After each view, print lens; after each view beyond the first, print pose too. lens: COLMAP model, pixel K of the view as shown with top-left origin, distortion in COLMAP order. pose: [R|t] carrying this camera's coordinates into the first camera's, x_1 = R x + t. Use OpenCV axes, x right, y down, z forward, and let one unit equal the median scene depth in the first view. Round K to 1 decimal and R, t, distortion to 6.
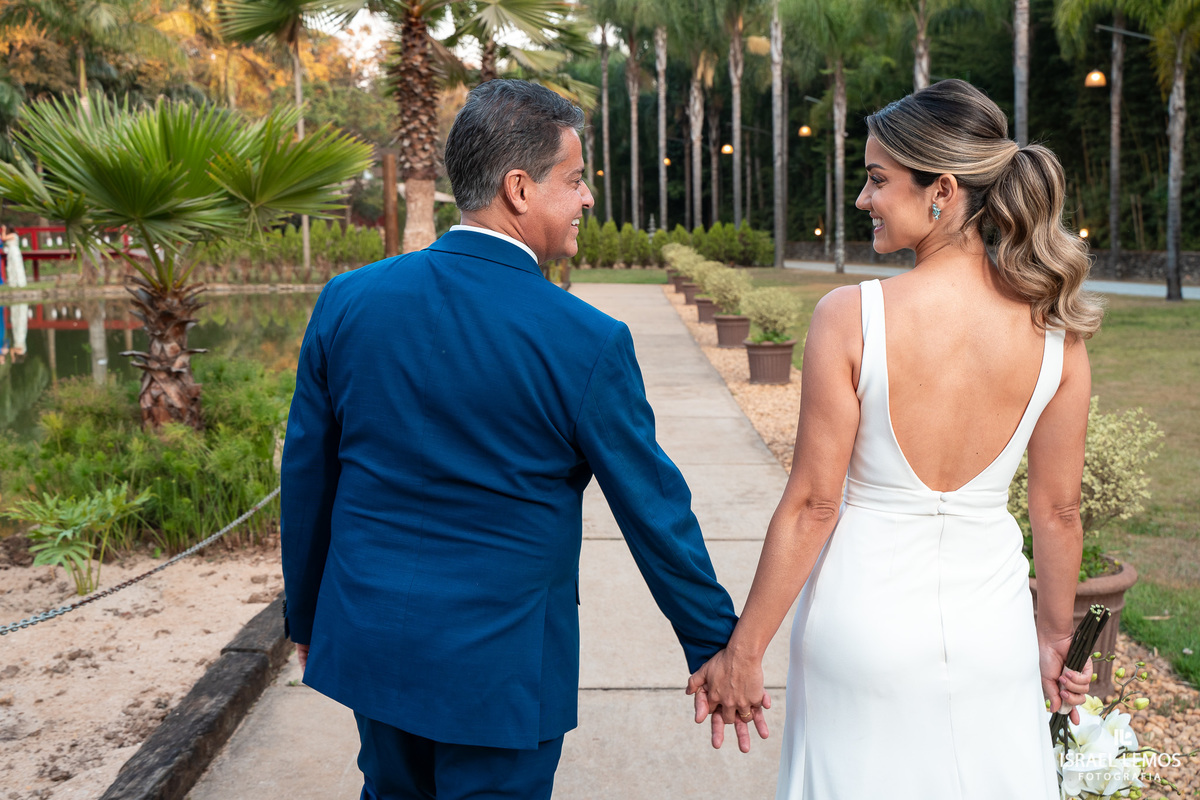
lens RADIAL K [[1414.2, 0, 594.7], [0, 1414.2, 398.8], [0, 0, 1]] dist [0.009423, 0.000000]
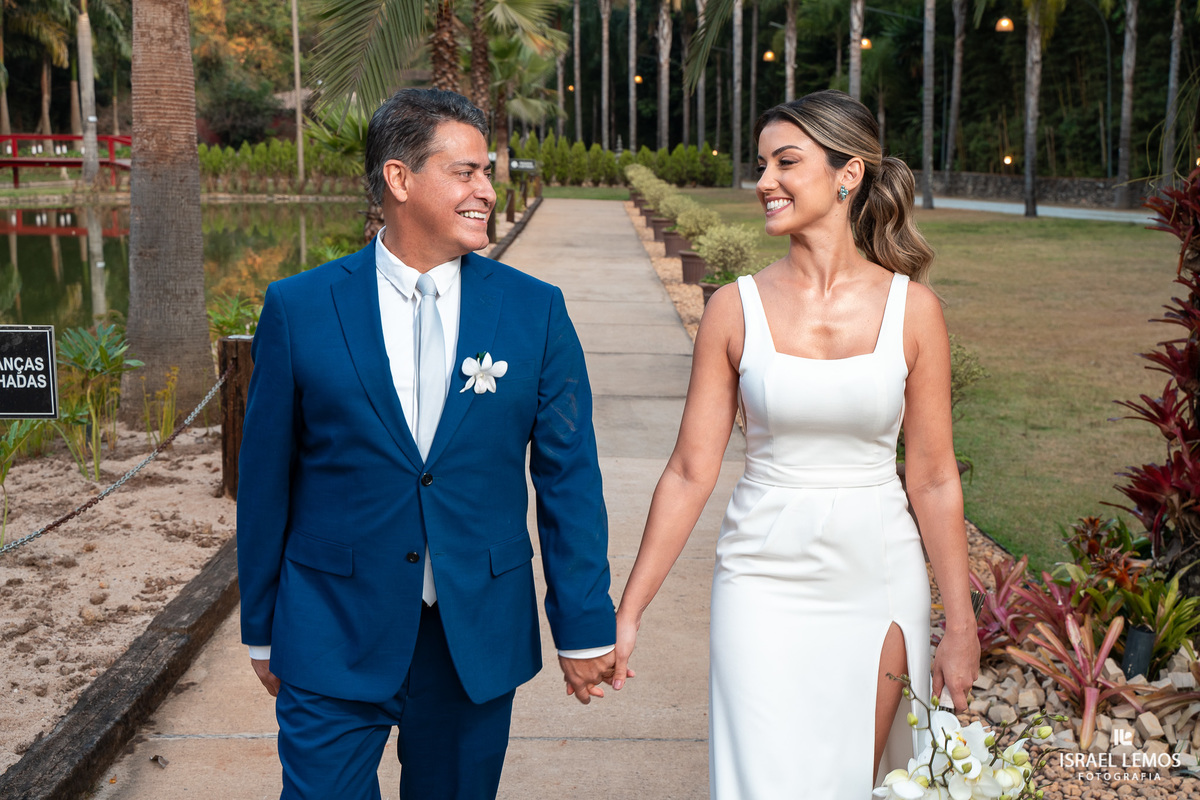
lens RADIAL K [[1635.4, 0, 606.6], [0, 1635.4, 403.7], [0, 0, 1]] dist [0.070738, 0.000000]
pose [[0.999509, 0.013340, 0.028357, -0.001008], [-0.014397, 0.999196, 0.037405, 0.029401], [-0.027835, -0.037795, 0.998898, -0.281900]]
